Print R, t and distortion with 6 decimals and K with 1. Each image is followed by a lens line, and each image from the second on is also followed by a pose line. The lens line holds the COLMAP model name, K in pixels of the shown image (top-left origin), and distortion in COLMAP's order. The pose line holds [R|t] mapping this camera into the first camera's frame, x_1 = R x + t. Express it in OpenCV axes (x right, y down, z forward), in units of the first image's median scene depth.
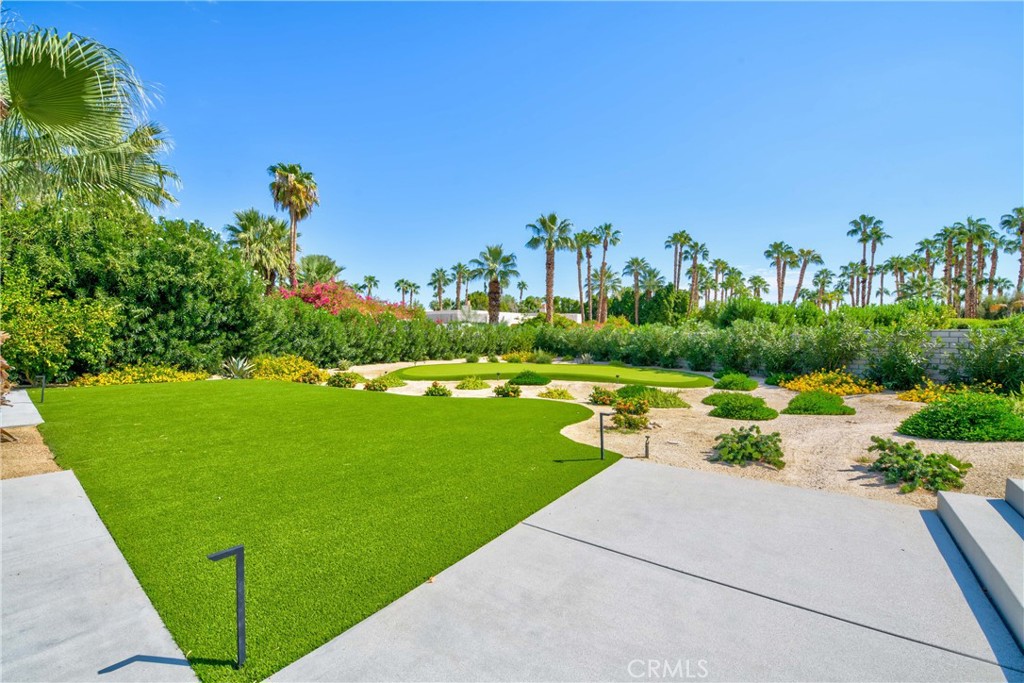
lens RADIAL K [[409.2, 0, 513.8], [0, 409.2, 337.8], [0, 0, 1]] dist [0.004316, -0.004189]
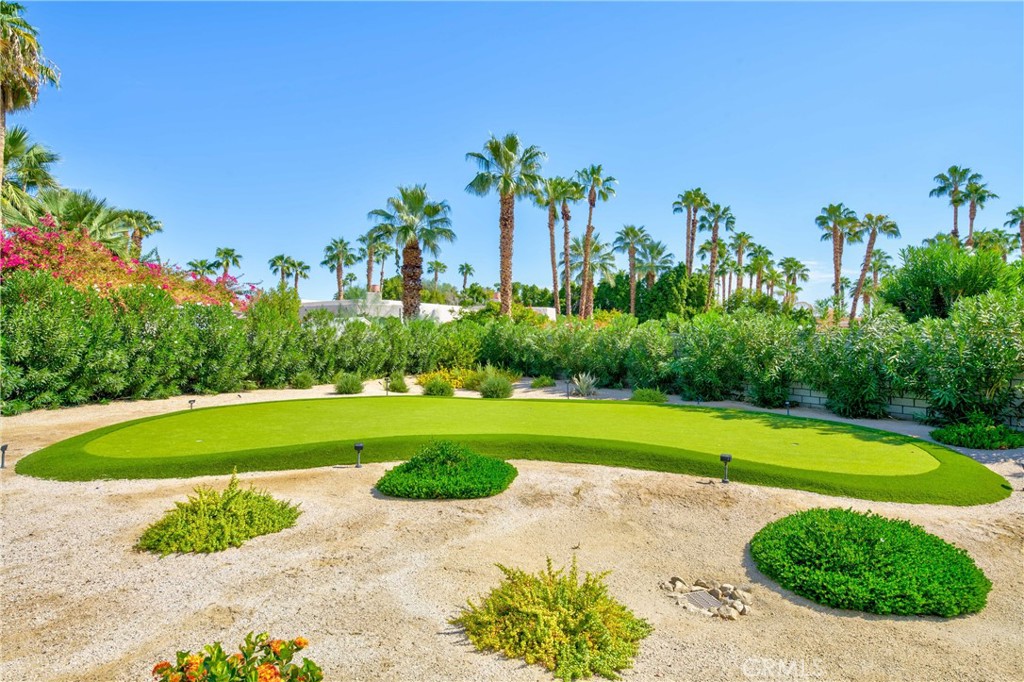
lens RADIAL K [[536.9, 0, 516.3], [0, 536.9, 337.2], [0, 0, 1]] dist [0.018293, 0.000277]
pose [[0.994130, -0.001158, 0.108187, 0.015380], [0.002617, 0.999907, -0.013347, 0.001637], [-0.108162, 0.013552, 0.994041, 0.197157]]
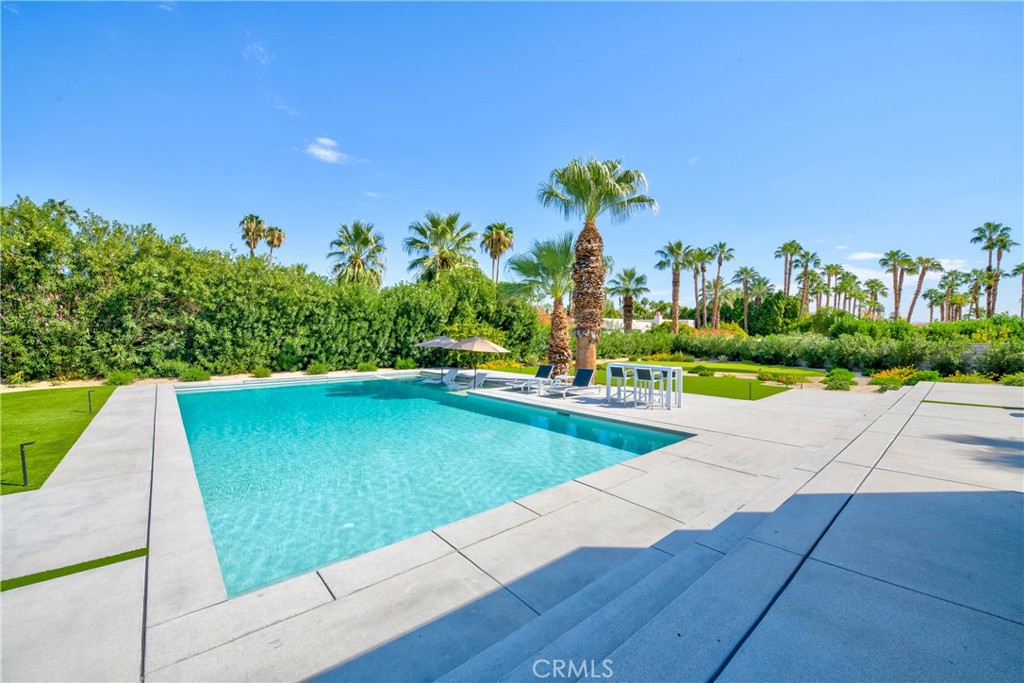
lens RADIAL K [[409.2, 0, 520.6], [0, 409.2, 335.5], [0, 0, 1]] dist [0.004316, -0.004189]
pose [[0.982654, 0.000975, -0.185446, -0.125840], [-0.002336, 0.999972, -0.007121, -0.009271], [0.185434, 0.007431, 0.982629, -0.258781]]
